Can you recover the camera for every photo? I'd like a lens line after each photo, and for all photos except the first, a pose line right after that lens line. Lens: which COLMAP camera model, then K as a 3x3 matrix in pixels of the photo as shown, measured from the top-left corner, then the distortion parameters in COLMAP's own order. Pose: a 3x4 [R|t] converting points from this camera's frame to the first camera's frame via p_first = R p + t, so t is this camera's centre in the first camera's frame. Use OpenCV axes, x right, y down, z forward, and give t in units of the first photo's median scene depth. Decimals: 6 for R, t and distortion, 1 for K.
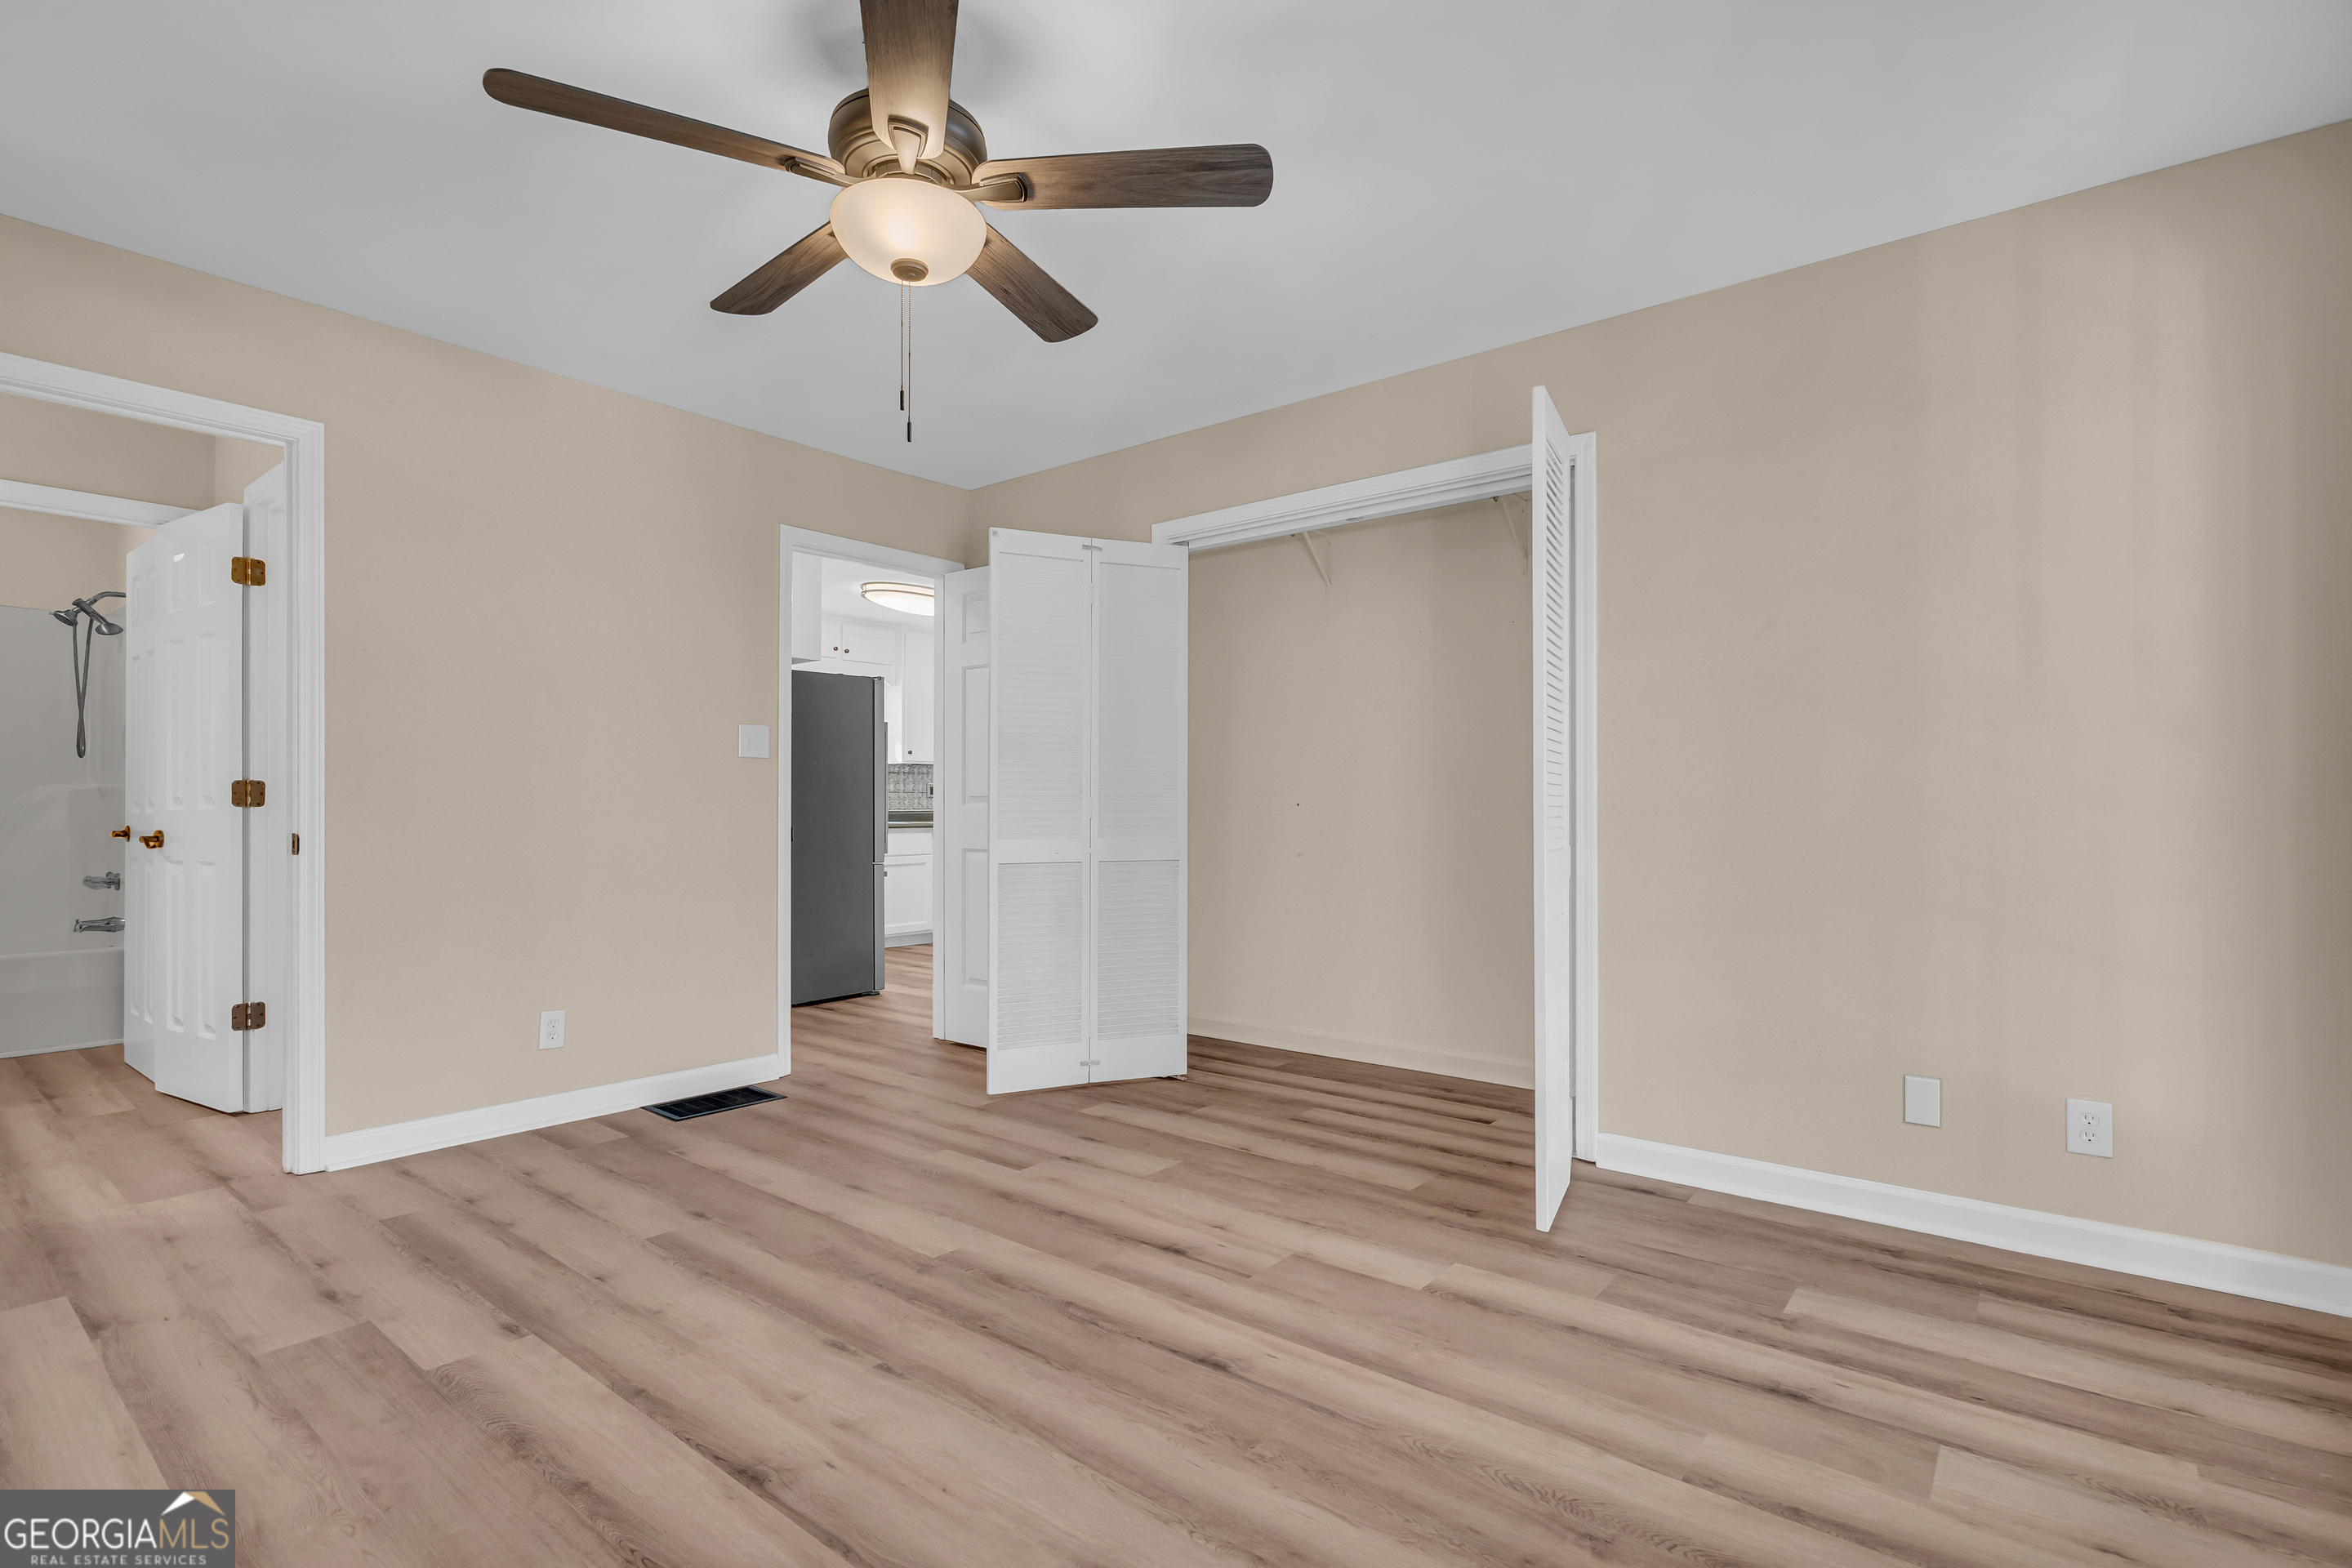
lens RADIAL K [[1077.2, 0, 1174.0], [0, 1077.2, 799.4], [0, 0, 1]] dist [-0.000392, 0.000110]
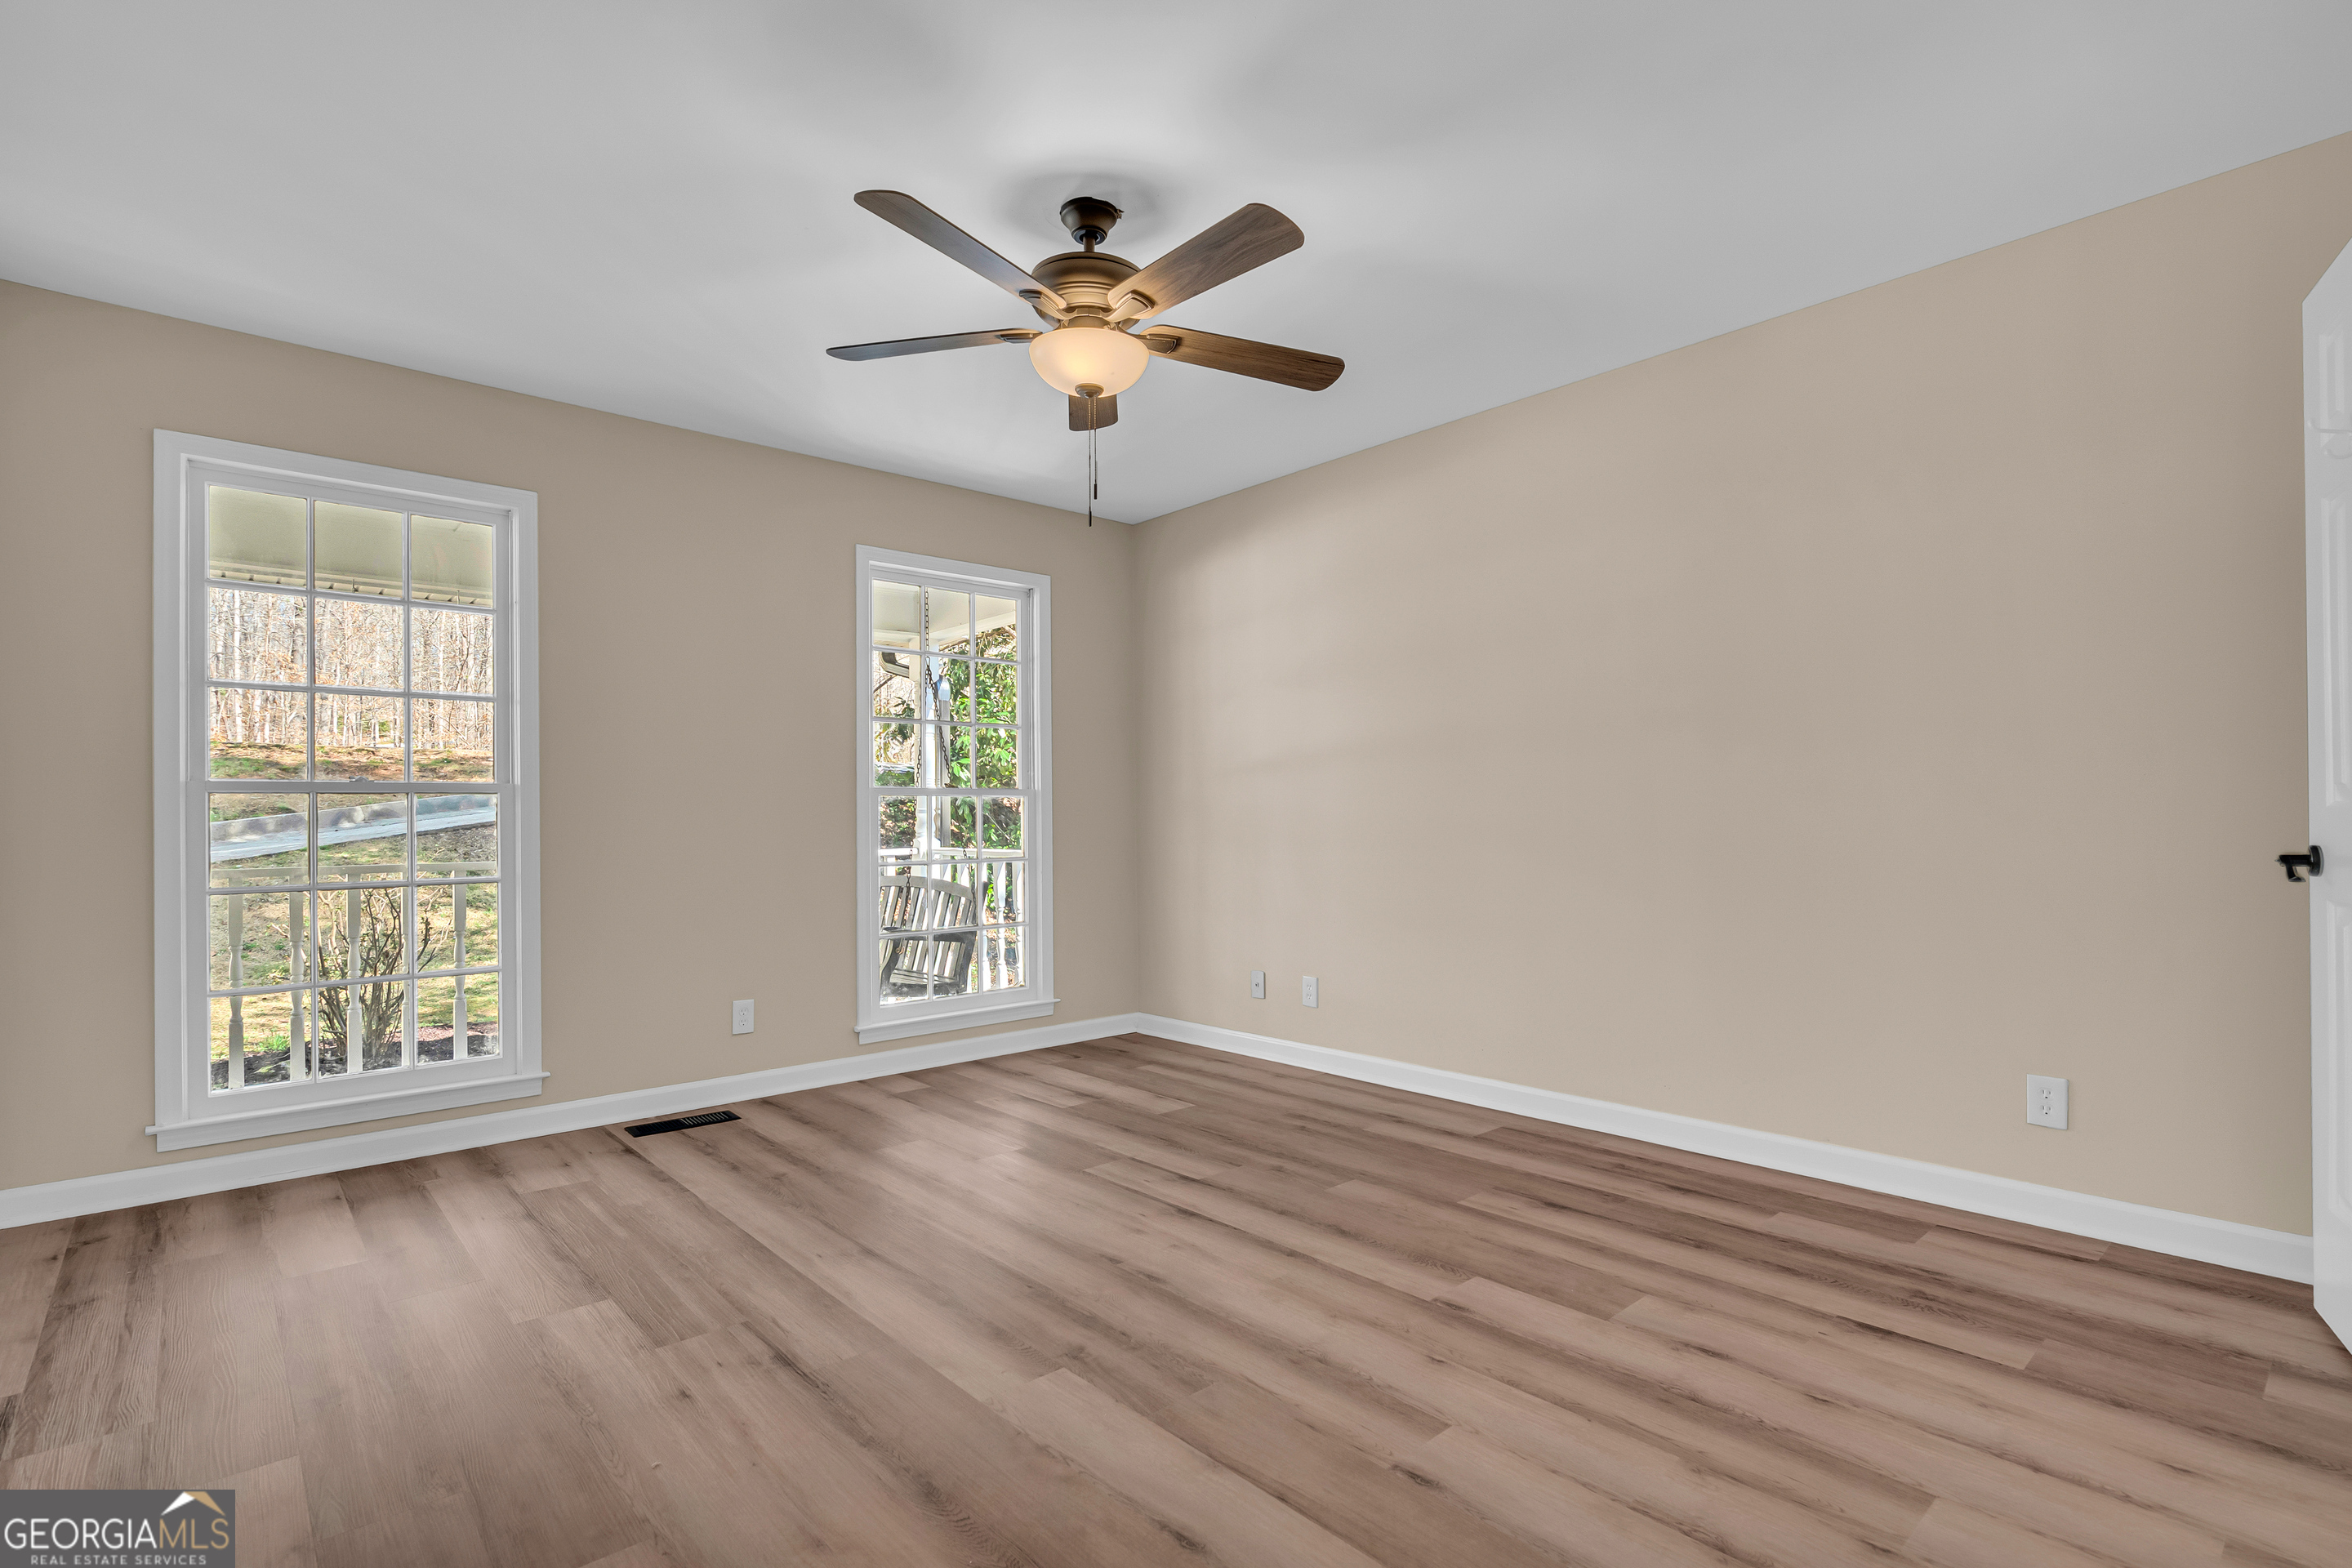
lens RADIAL K [[1077.2, 0, 1174.0], [0, 1077.2, 799.4], [0, 0, 1]] dist [-0.000392, 0.000110]
pose [[-0.983712, 0.015031, 0.179121, -0.508949], [0.010829, 0.999643, -0.024412, 0.009668], [-0.179424, -0.022075, -0.983524, 1.995866]]
